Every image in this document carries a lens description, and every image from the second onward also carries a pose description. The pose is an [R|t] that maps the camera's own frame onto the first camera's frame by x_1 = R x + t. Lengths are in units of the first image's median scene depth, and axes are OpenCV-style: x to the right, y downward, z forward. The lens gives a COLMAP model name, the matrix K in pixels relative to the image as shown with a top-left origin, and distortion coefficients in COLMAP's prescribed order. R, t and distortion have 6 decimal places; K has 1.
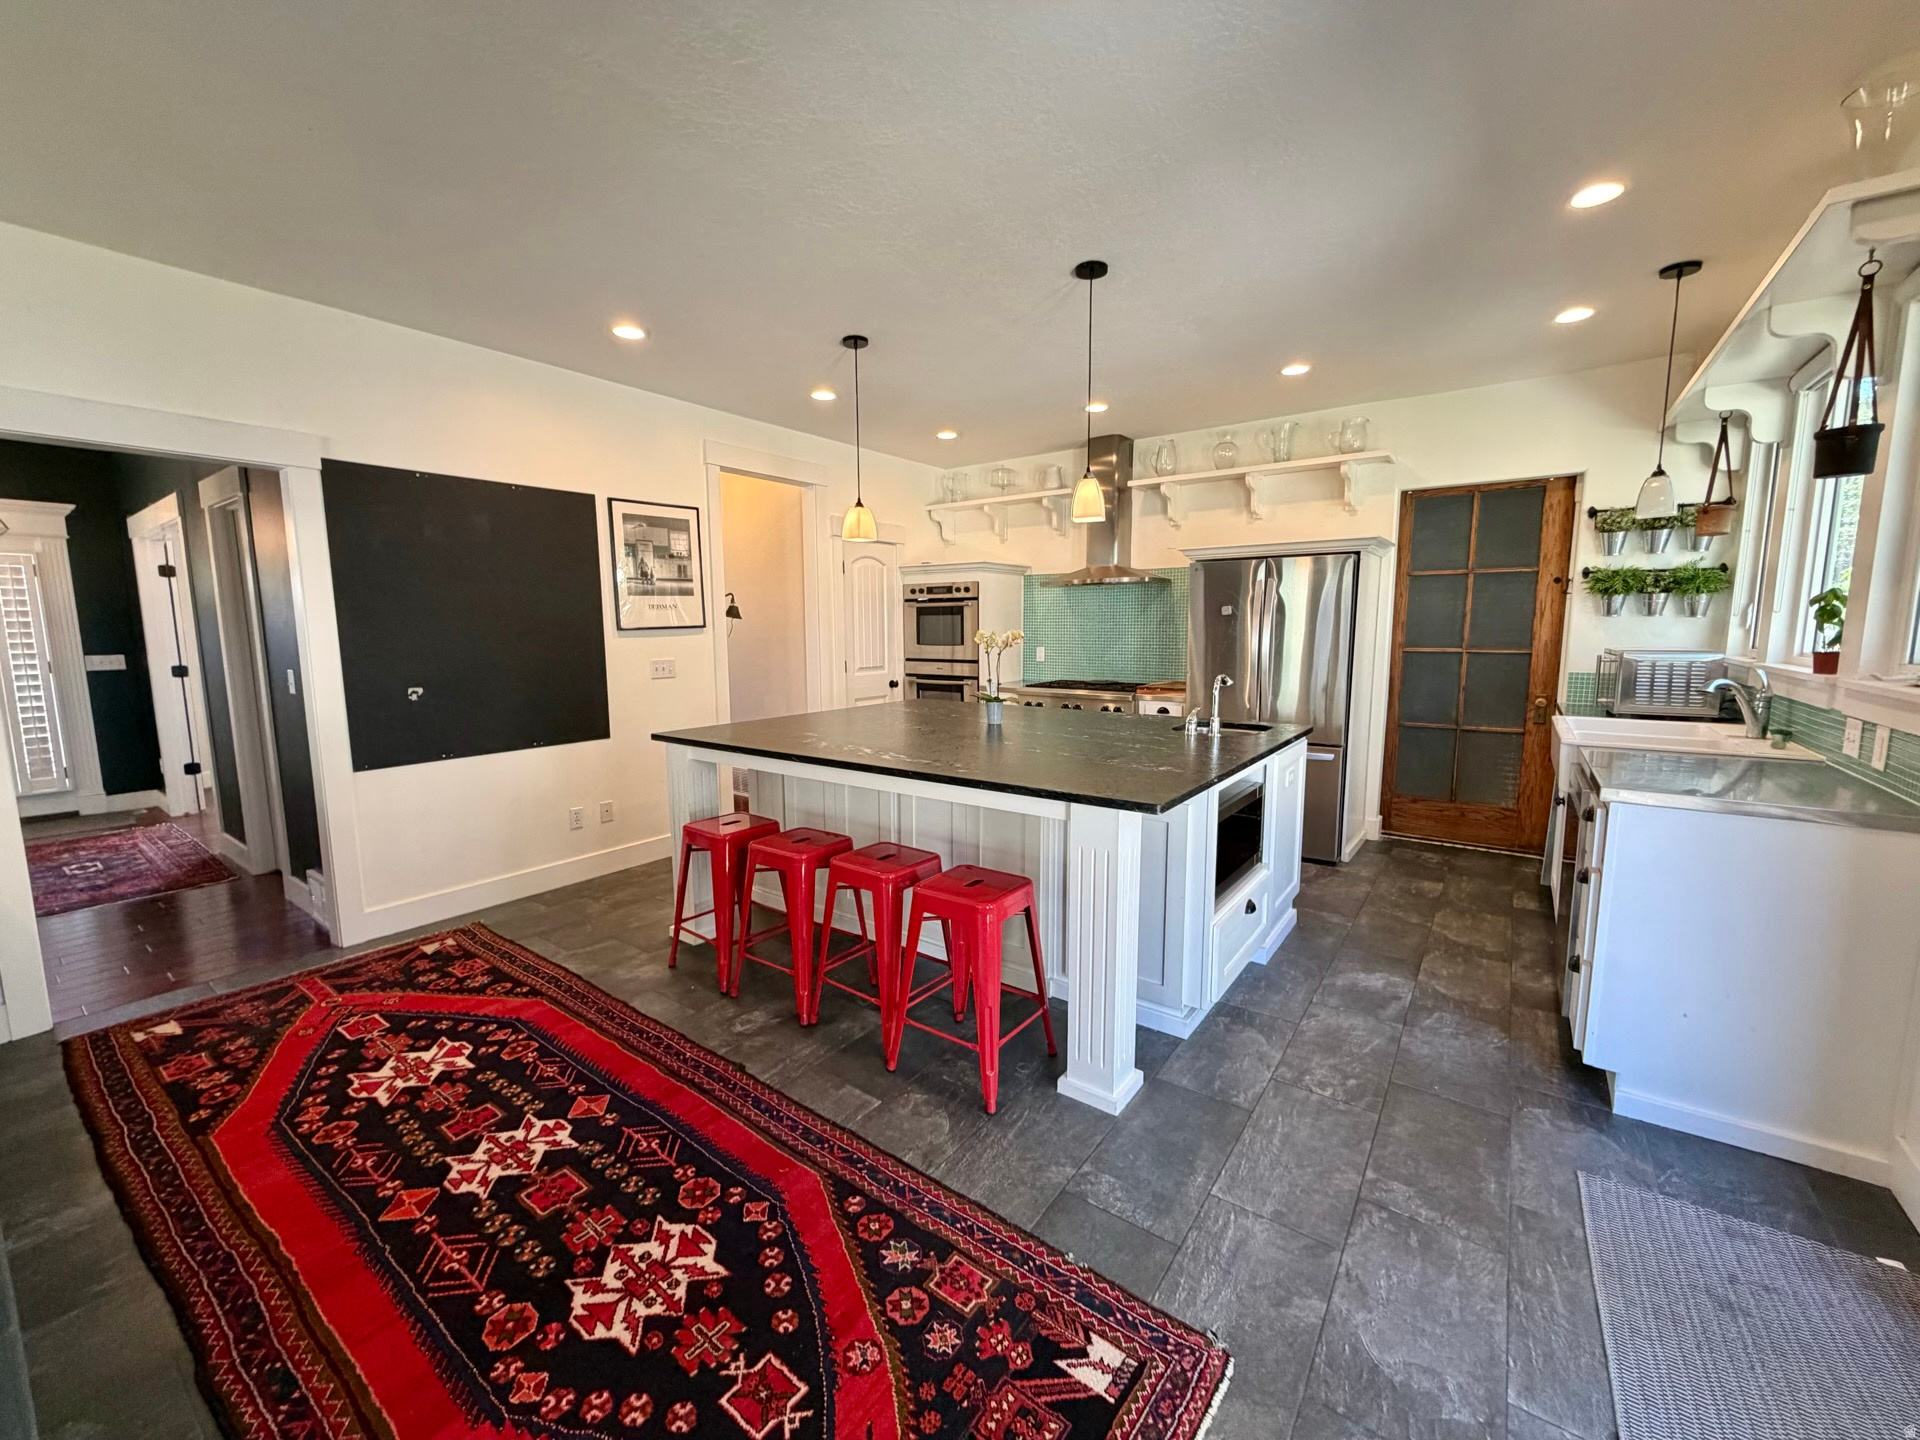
lens RADIAL K [[762.2, 0, 953.3], [0, 762.2, 718.3], [0, 0, 1]] dist [0.001016, -0.000166]
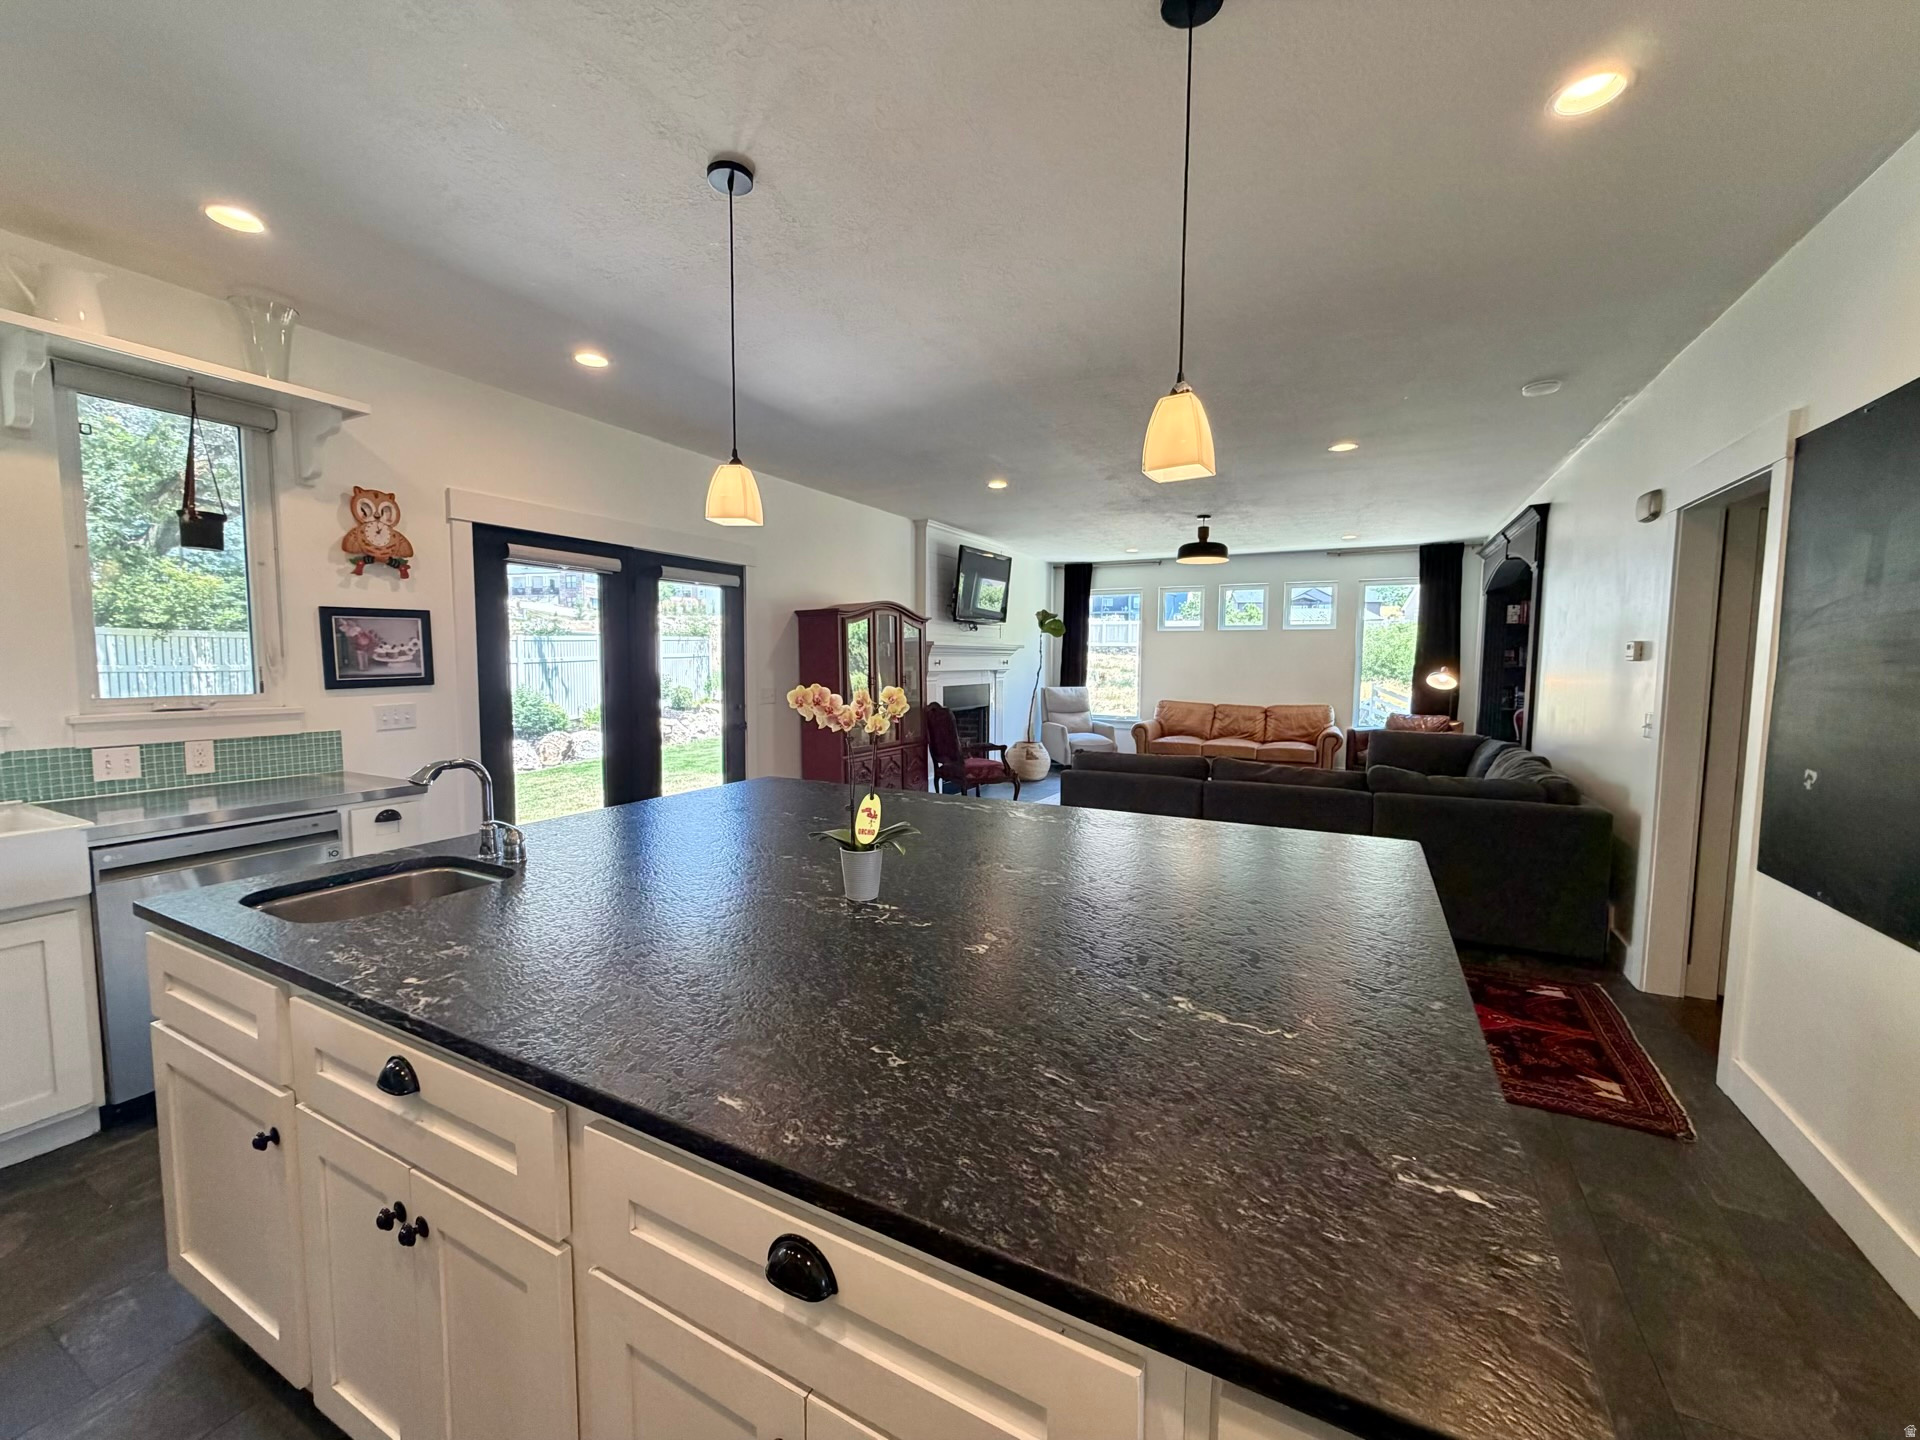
lens RADIAL K [[762.2, 0, 953.3], [0, 762.2, 718.3], [0, 0, 1]] dist [0.001016, -0.000166]
pose [[-0.989341, 0.011454, -0.145169, 0.052846], [-0.018053, 0.979563, 0.200326, -0.149696], [0.144496, 0.200811, -0.968915, 1.163882]]
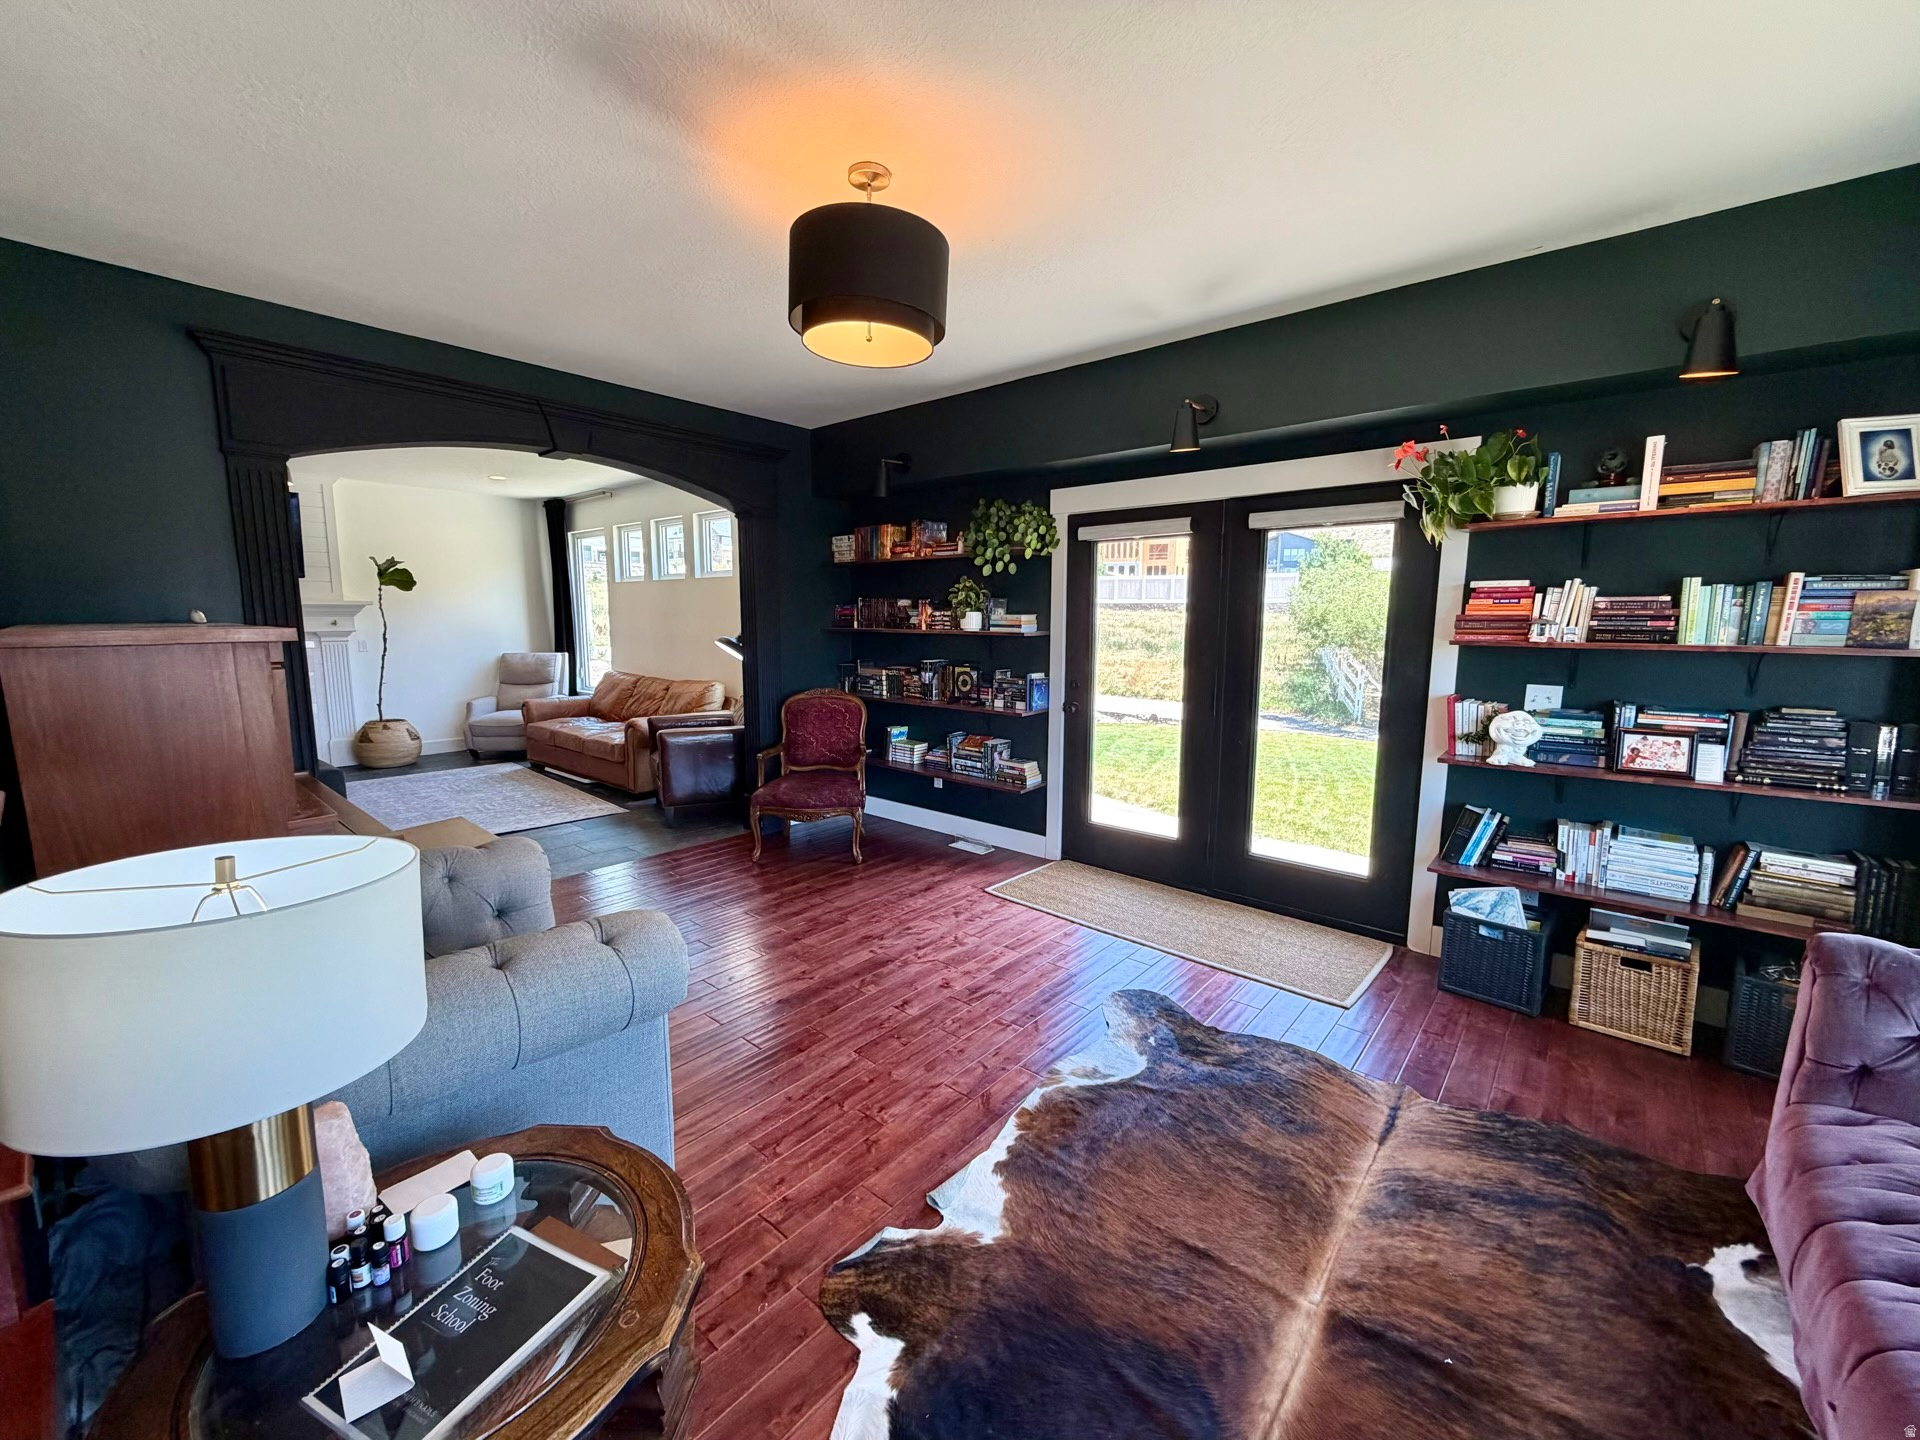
lens RADIAL K [[762.2, 0, 953.3], [0, 762.2, 718.3], [0, 0, 1]] dist [0.001016, -0.000166]
pose [[-0.997132, -0.007994, 0.075256, -1.781260], [0.011492, 0.966880, 0.254972, -0.098578], [-0.074802, 0.255106, -0.964015, 0.750703]]
